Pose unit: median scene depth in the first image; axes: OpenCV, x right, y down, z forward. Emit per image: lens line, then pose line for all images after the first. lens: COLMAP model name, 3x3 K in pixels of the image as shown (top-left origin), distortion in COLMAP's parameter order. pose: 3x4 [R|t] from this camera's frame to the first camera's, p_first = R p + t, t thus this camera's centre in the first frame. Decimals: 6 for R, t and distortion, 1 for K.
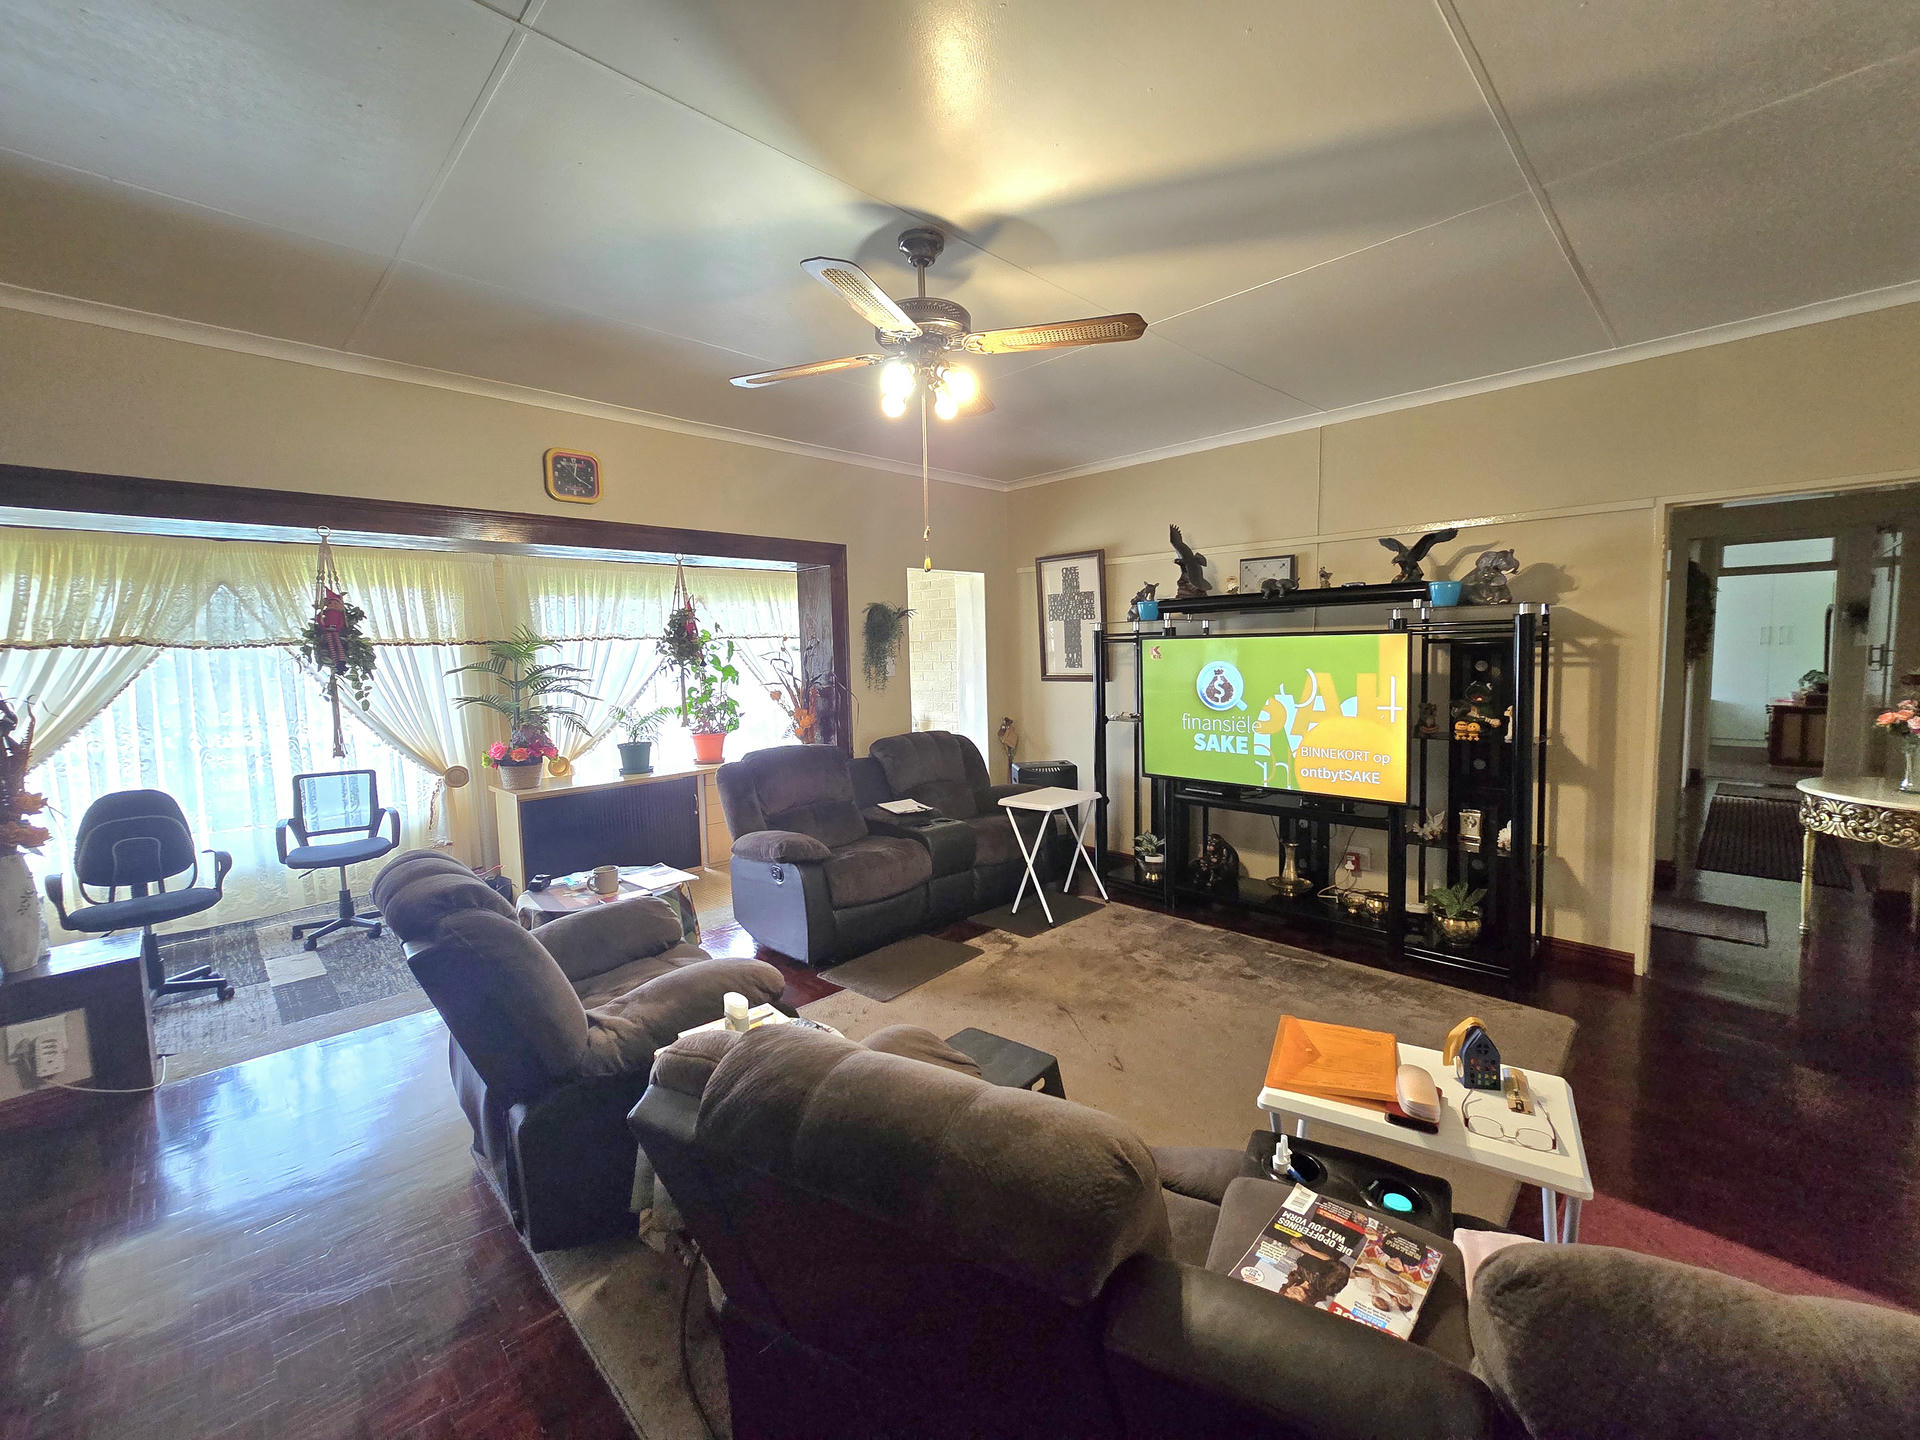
lens RADIAL K [[790.4, 0, 957.1], [0, 790.4, 705.2], [0, 0, 1]] dist [-0.000761, -0.000121]
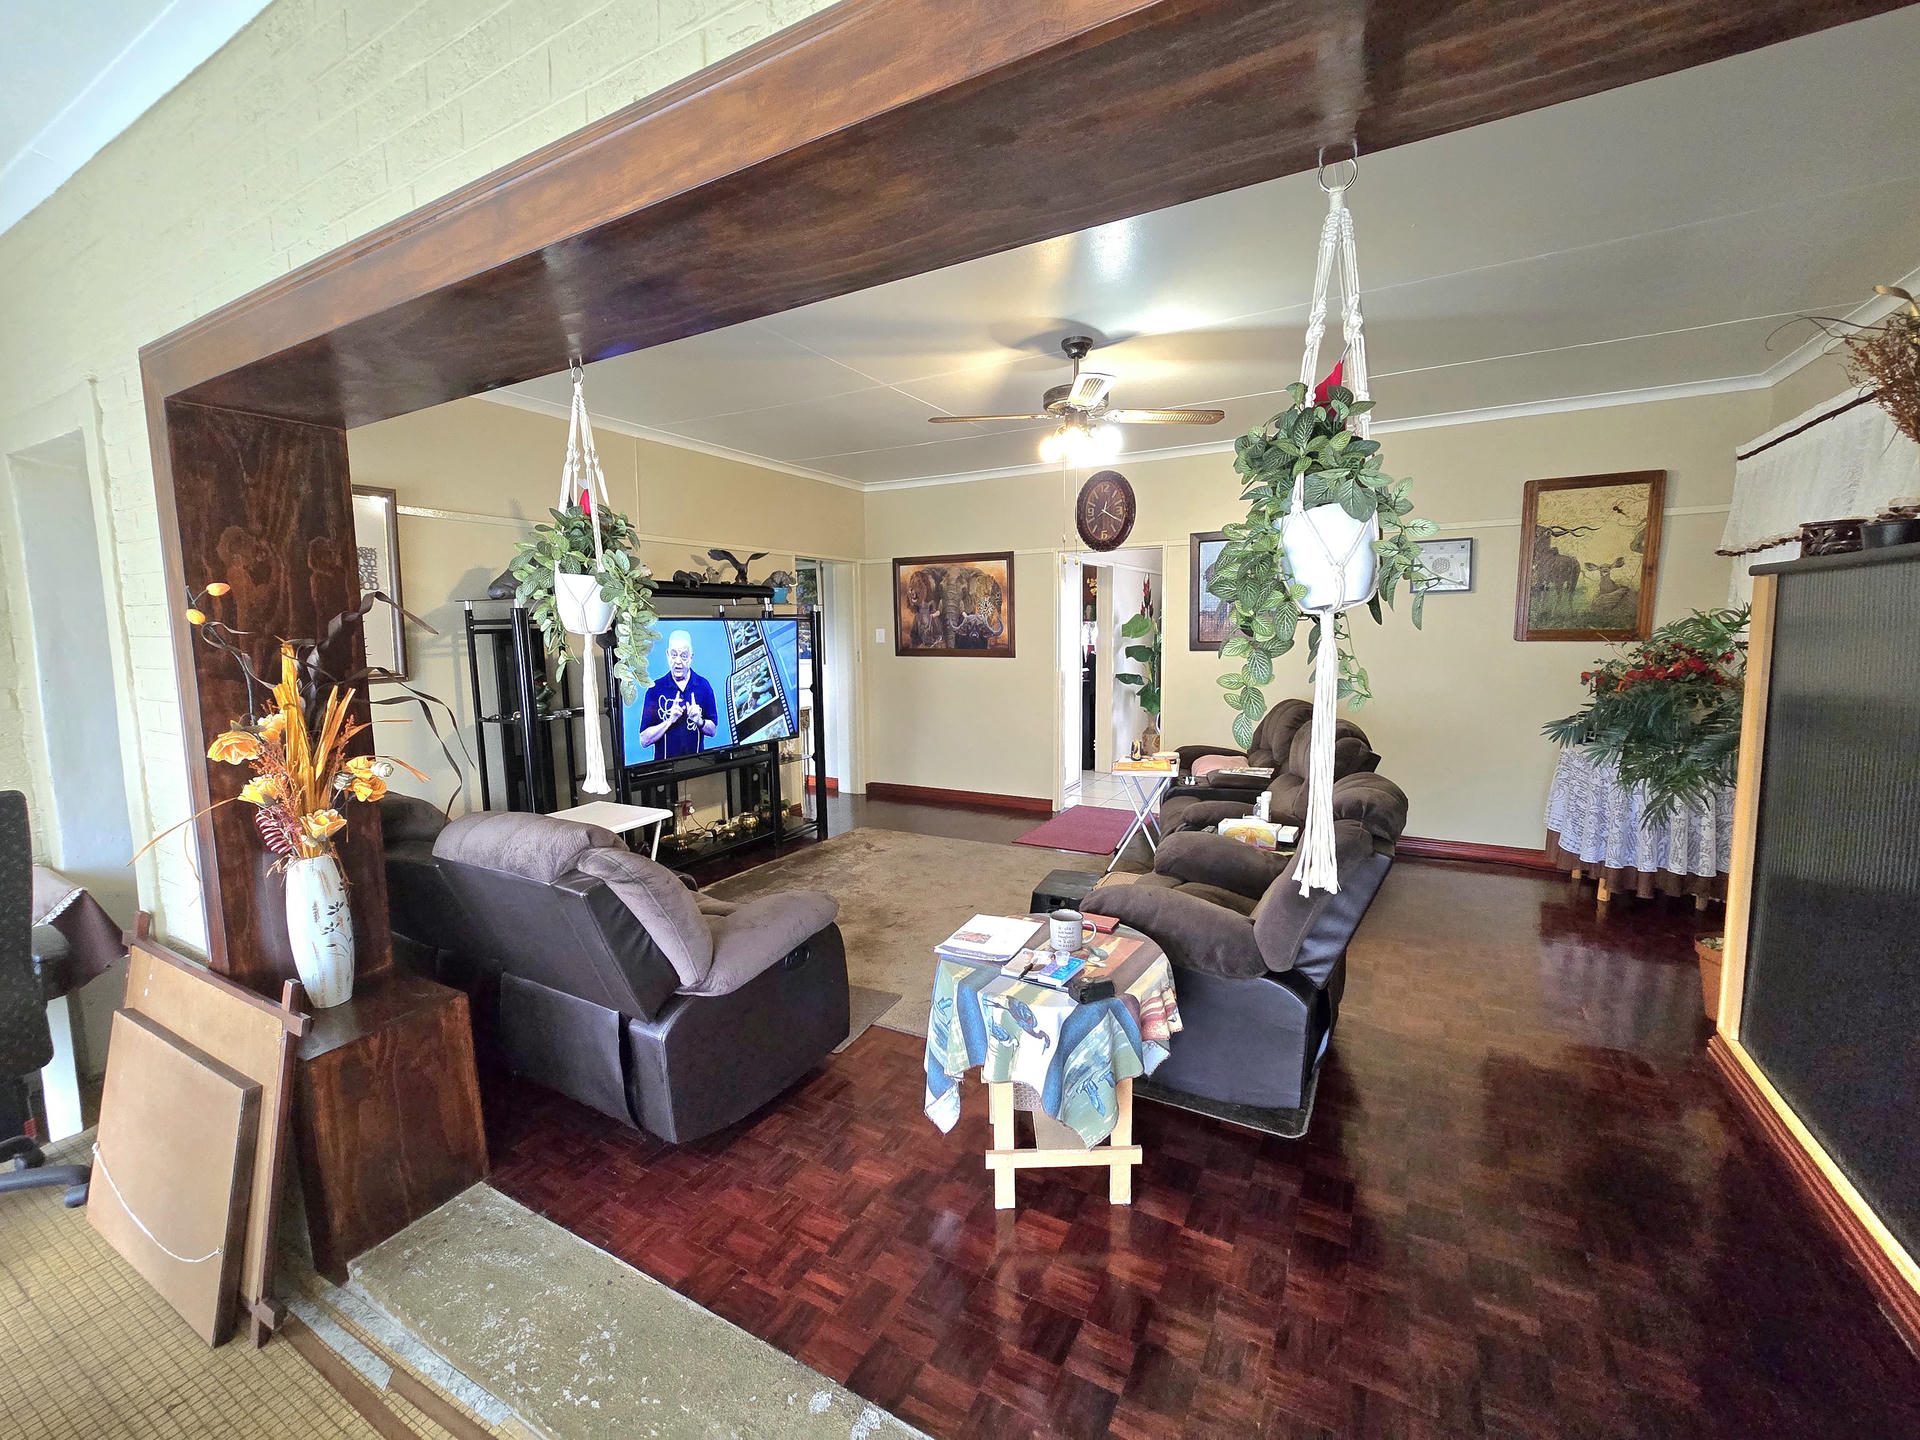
lens RADIAL K [[790.4, 0, 957.1], [0, 790.4, 705.2], [0, 0, 1]] dist [-0.000761, -0.000121]
pose [[-0.280363, -0.070407, 0.957309, -0.845438], [0.090126, 0.990970, 0.099278, -0.047035], [-0.955654, 0.114113, -0.271485, 0.987329]]
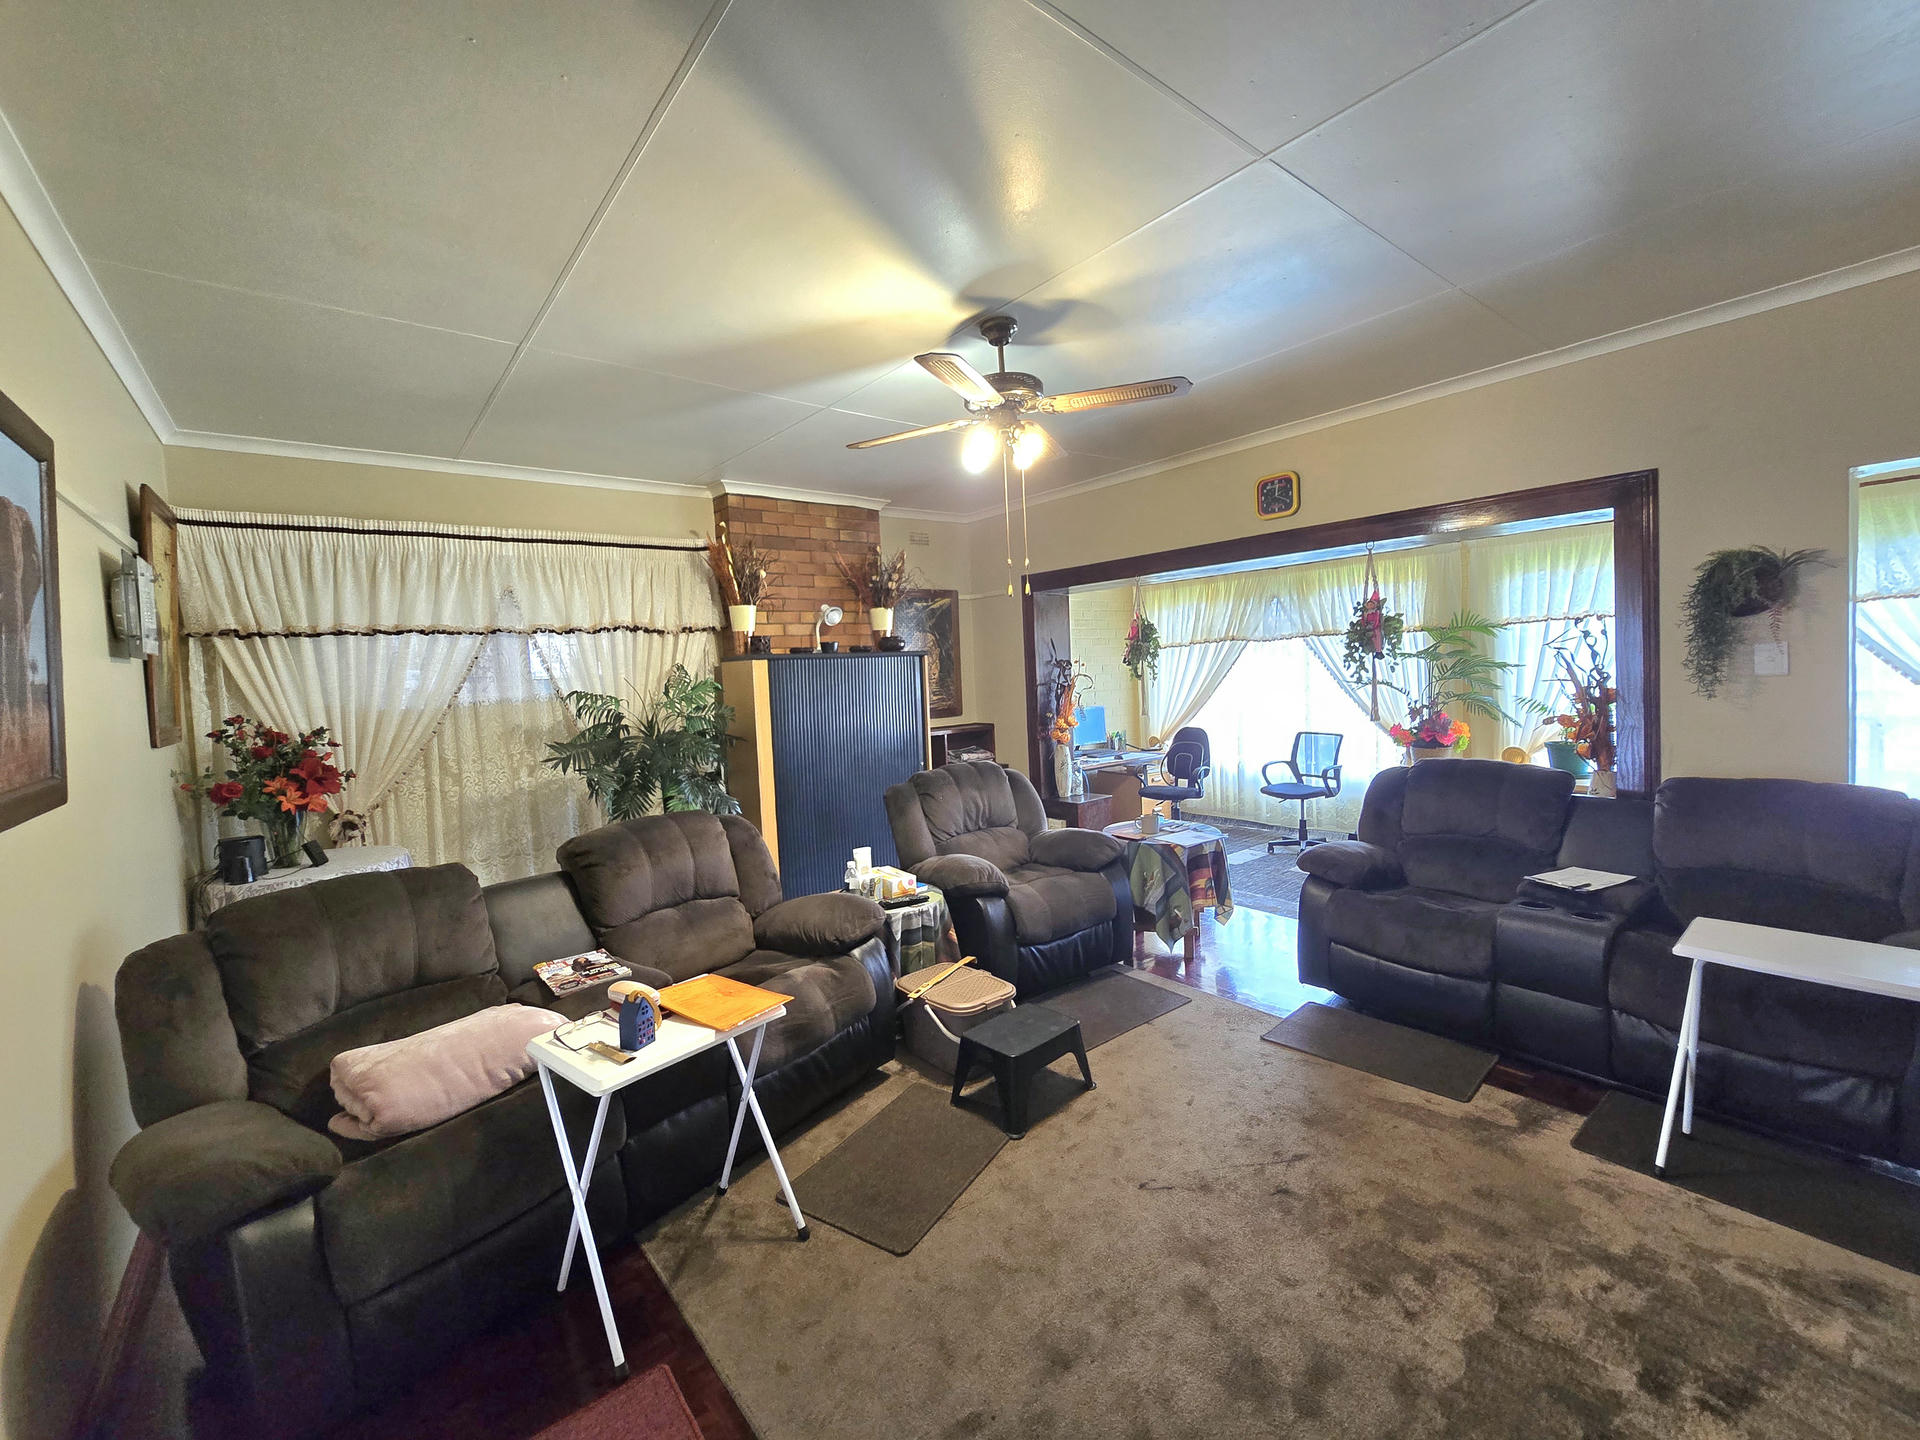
lens RADIAL K [[790.4, 0, 957.1], [0, 790.4, 705.2], [0, 0, 1]] dist [-0.000761, -0.000121]
pose [[-0.096242, 0.074516, -0.992565, 0.699572], [-0.025090, 0.996695, 0.077259, -0.058531], [0.995042, 0.032339, -0.094054, 0.621986]]
